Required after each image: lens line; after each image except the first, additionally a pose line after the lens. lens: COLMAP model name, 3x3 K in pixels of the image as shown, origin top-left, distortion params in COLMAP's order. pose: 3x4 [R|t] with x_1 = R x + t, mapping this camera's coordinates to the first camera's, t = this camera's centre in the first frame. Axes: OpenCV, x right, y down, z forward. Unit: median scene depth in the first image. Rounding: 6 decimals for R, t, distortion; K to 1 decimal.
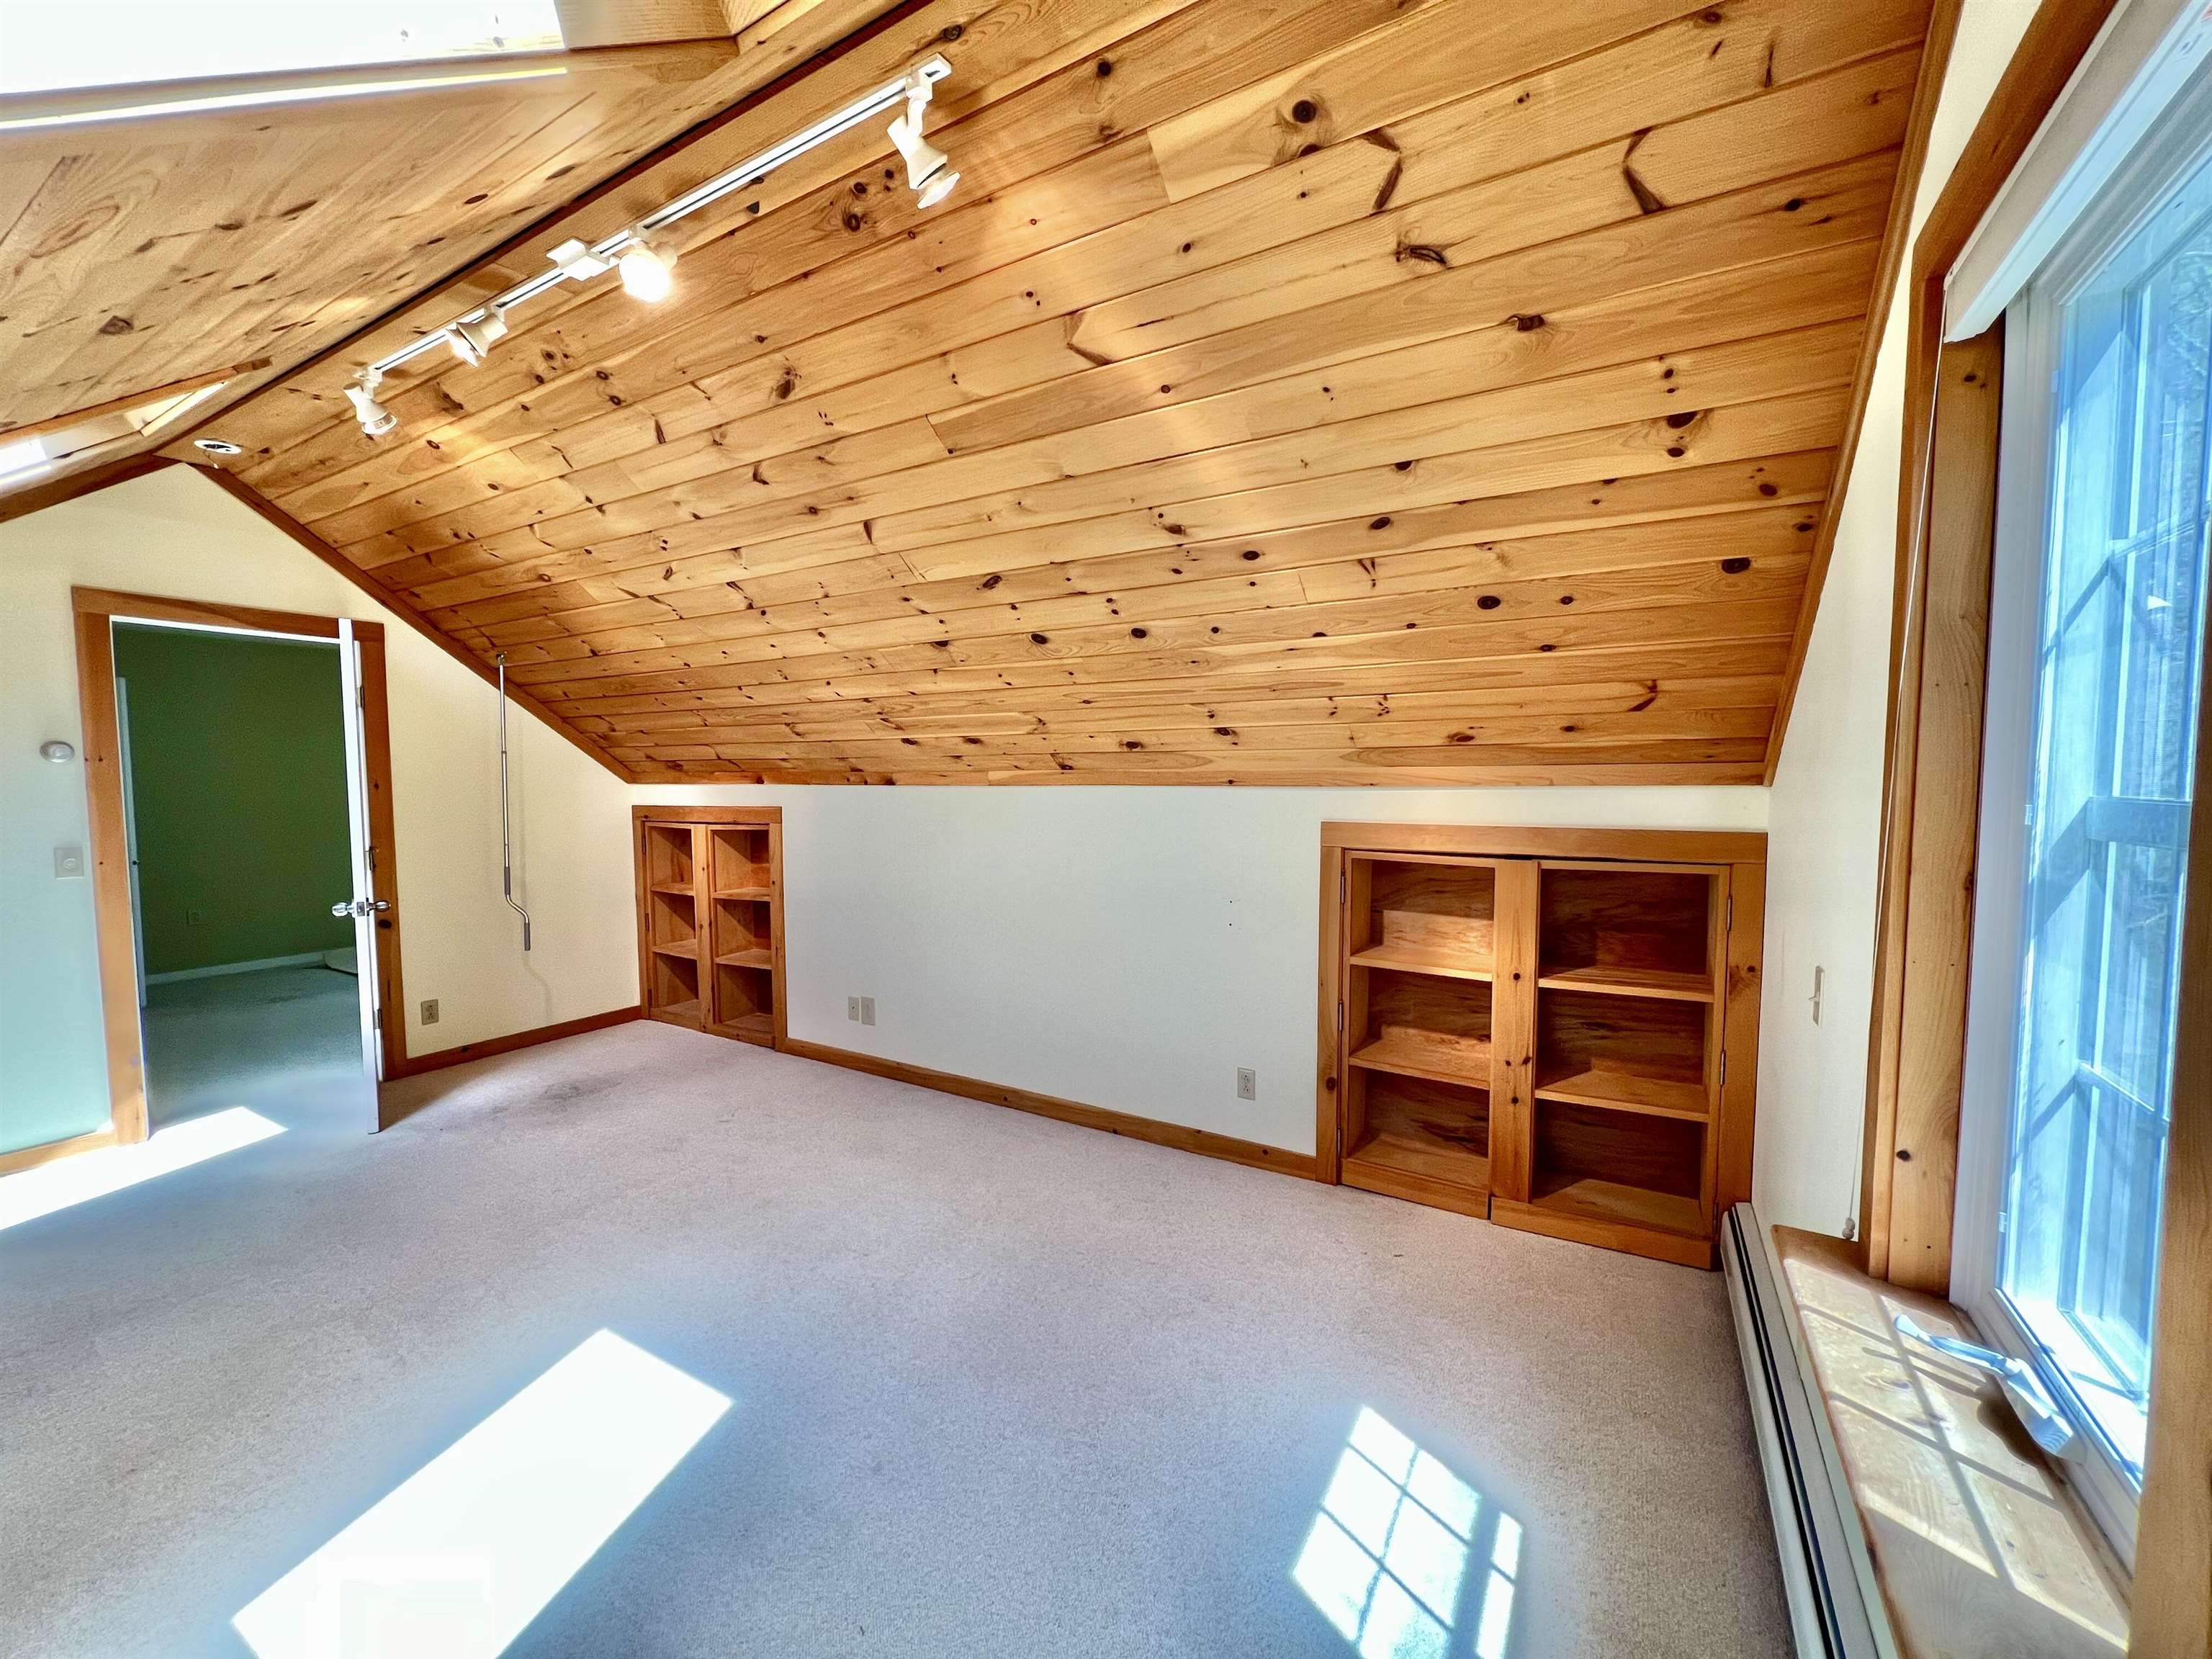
lens RADIAL K [[902.3, 0, 1092.0], [0, 902.3, 834.0], [0, 0, 1]] dist [0.000423, -0.000047]
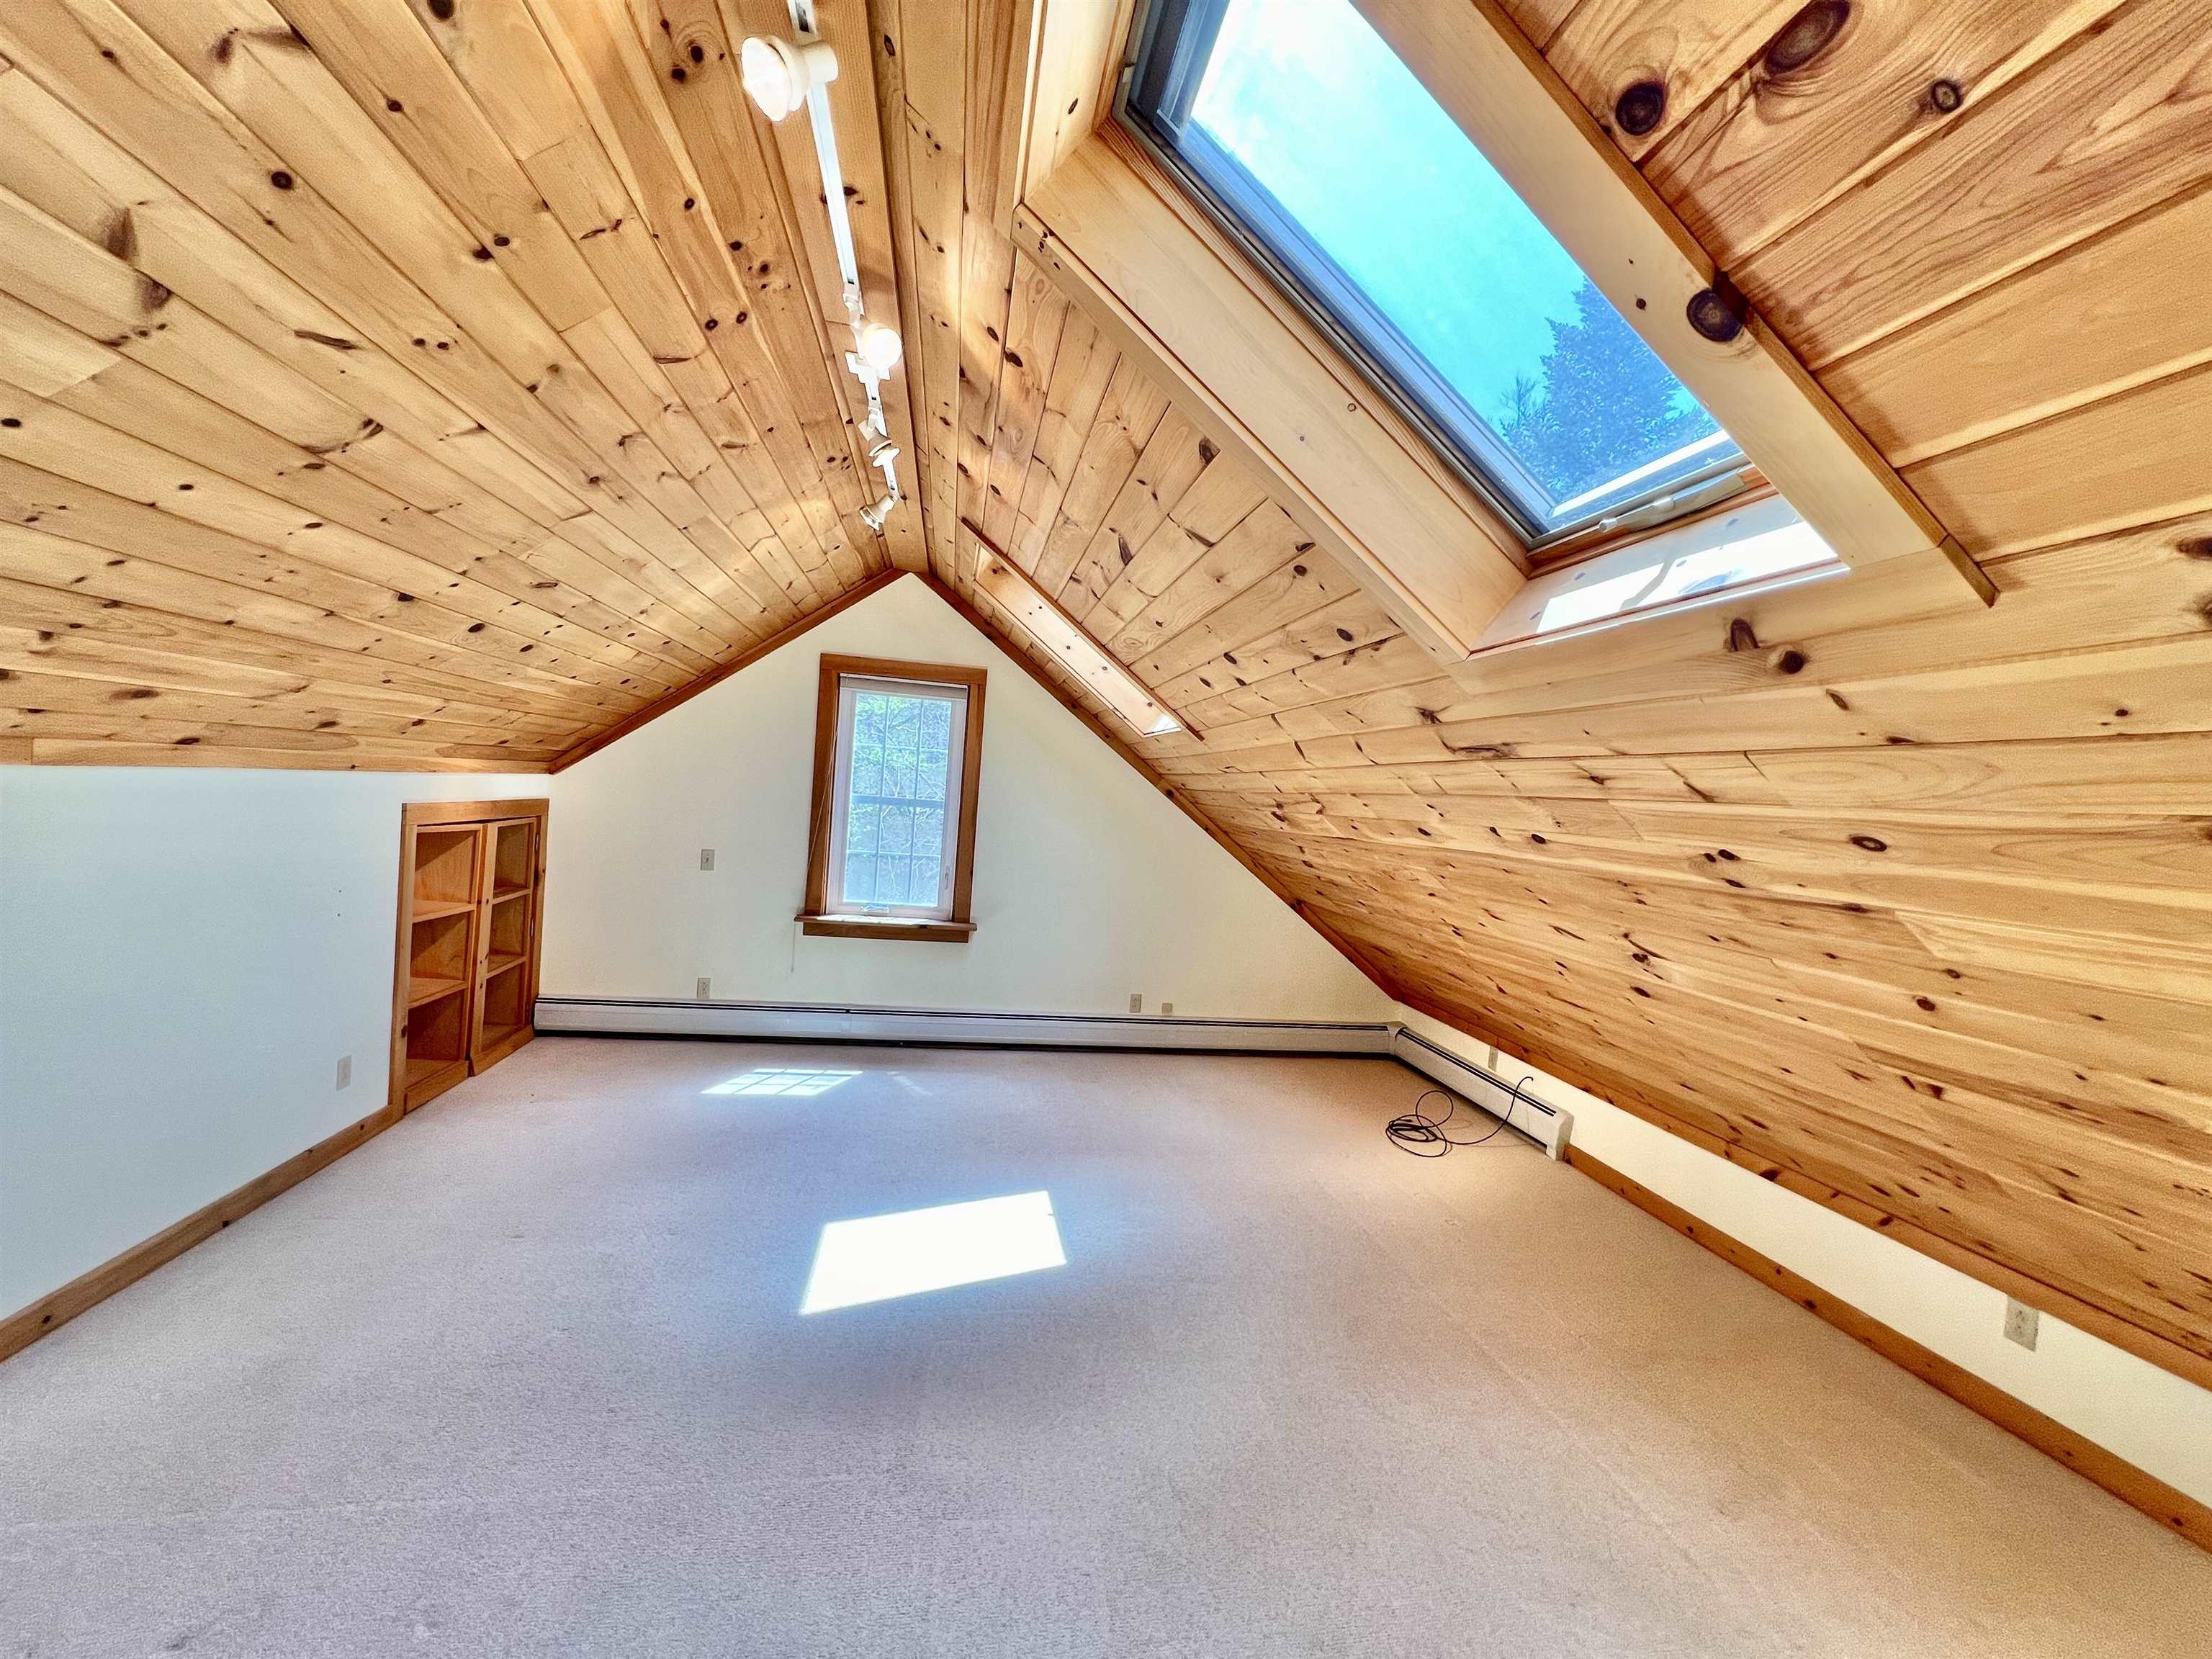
lens RADIAL K [[902.3, 0, 1106.2], [0, 902.3, 828.0], [0, 0, 1]] dist [0.000423, -0.000047]
pose [[-0.649601, -0.046894, 0.758827, -1.339057], [0.024758, 0.996262, 0.082762, -0.061839], [-0.759872, 0.072549, -0.646012, 1.195756]]
